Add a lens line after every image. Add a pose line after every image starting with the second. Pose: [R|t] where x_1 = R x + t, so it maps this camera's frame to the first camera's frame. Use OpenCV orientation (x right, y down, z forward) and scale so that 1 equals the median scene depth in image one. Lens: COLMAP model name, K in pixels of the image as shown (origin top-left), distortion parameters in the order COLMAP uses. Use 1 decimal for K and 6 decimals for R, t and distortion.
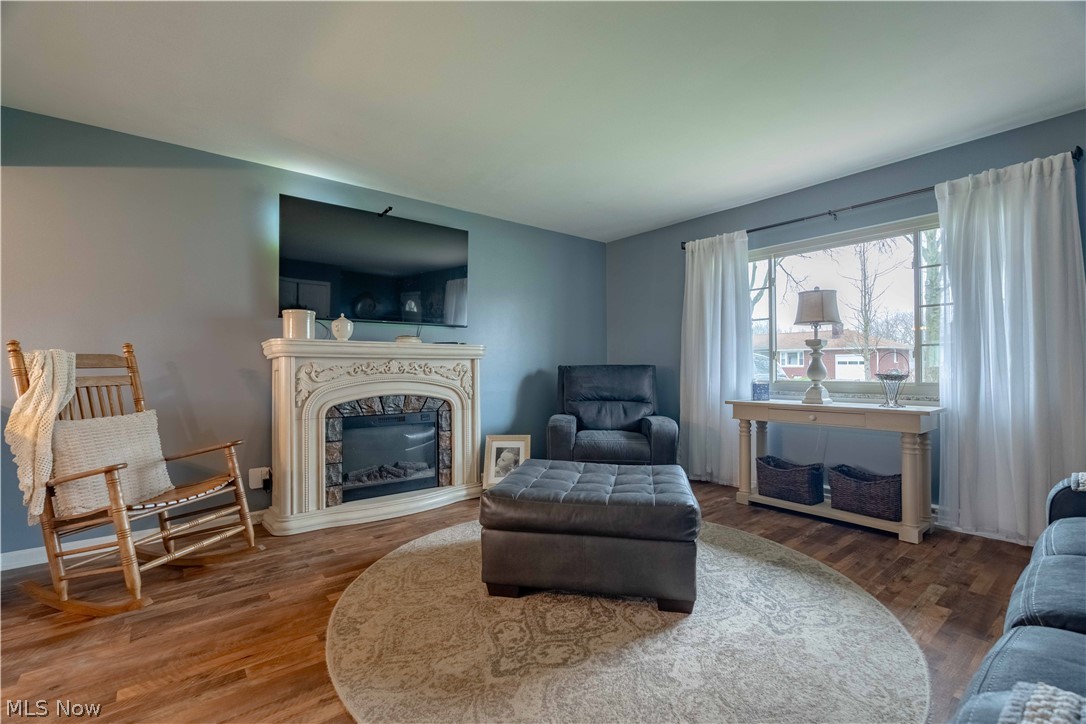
lens RADIAL K [[472.0, 0, 549.6], [0, 472.0, 369.8], [0, 0, 1]] dist [-0.003706, -0.000167]
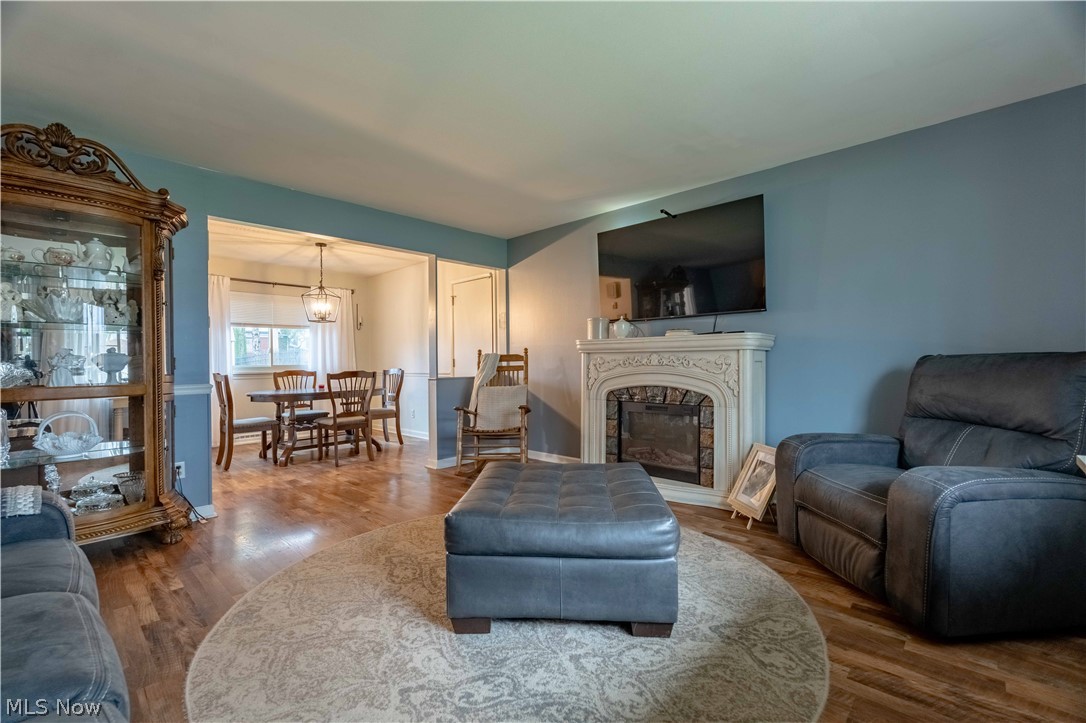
lens RADIAL K [[472.0, 0, 551.1], [0, 472.0, 364.7], [0, 0, 1]] dist [-0.003706, -0.000167]
pose [[0.150719, 0.011083, -0.988515, 0.763538], [0.004135, 0.999921, 0.011841, -0.009003], [0.988568, -0.005872, 0.150661, 0.652789]]
